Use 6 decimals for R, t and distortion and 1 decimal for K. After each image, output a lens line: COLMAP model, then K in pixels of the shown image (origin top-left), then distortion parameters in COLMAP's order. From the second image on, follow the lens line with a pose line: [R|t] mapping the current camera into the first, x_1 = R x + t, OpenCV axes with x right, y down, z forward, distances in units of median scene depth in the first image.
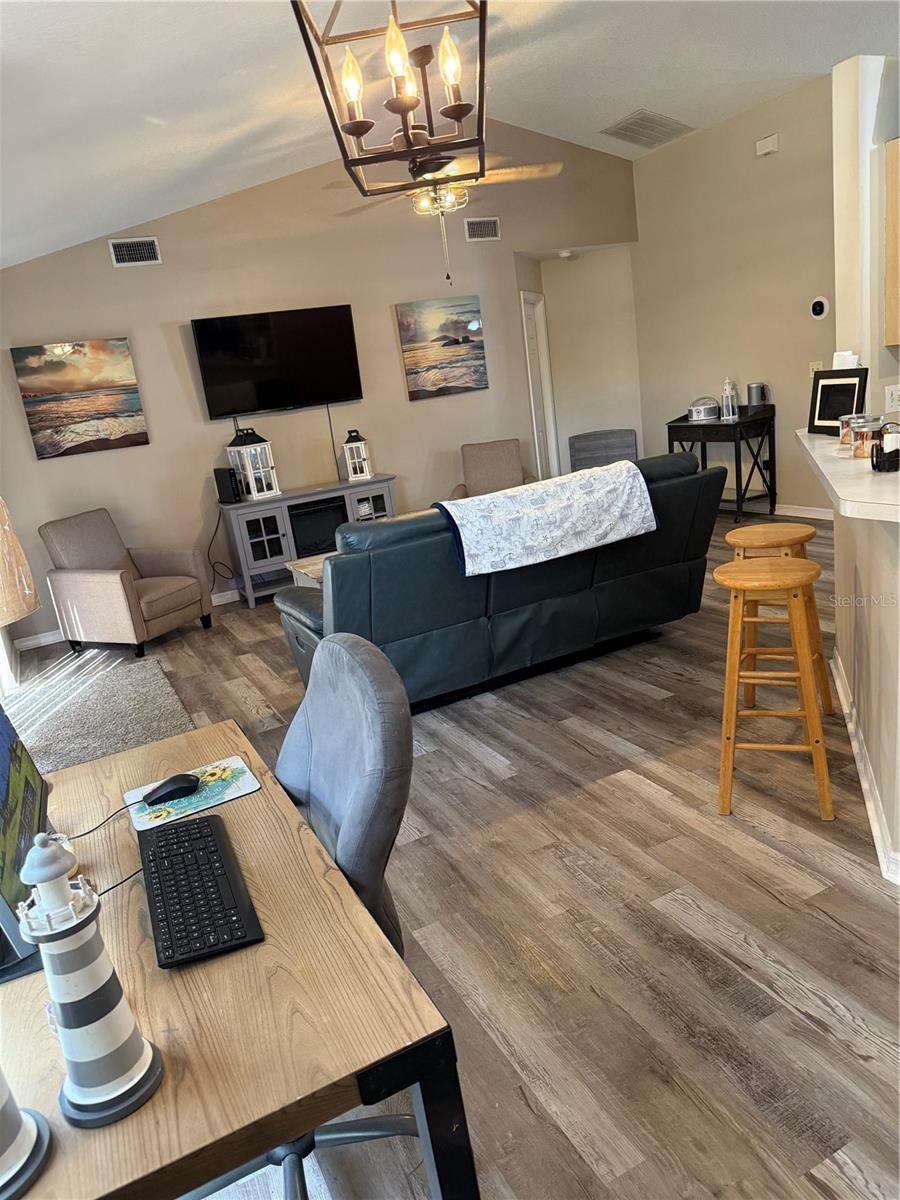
lens RADIAL K [[848.3, 0, 455.4], [0, 848.3, 588.9], [0, 0, 1]] dist [0.041046, -0.048137]
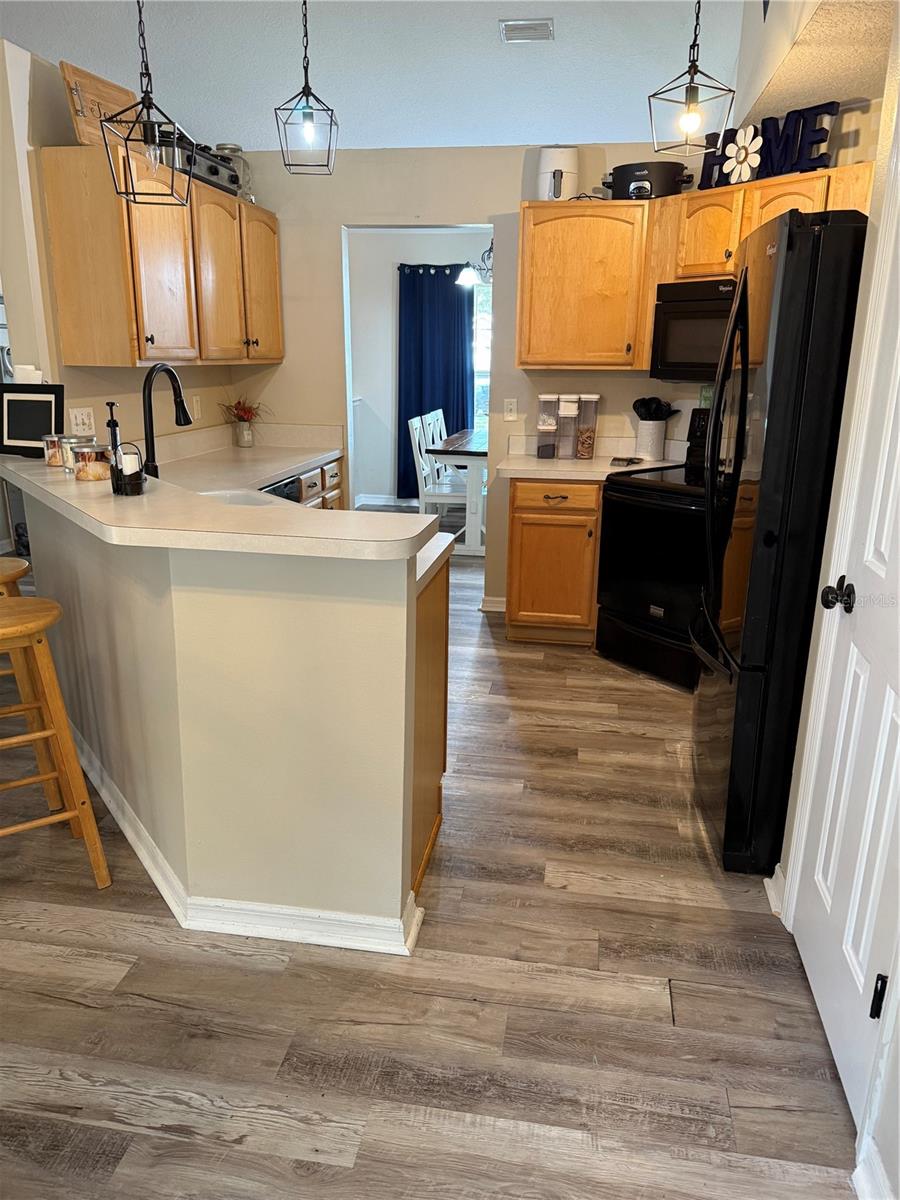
lens RADIAL K [[848.3, 0, 448.2], [0, 848.3, 601.4], [0, 0, 1]] dist [0.041046, -0.048137]
pose [[0.585946, -0.093070, 0.804988, -0.046616], [0.114245, 0.992949, 0.031643, -0.012519], [-0.802257, 0.073425, 0.592447, 0.185172]]
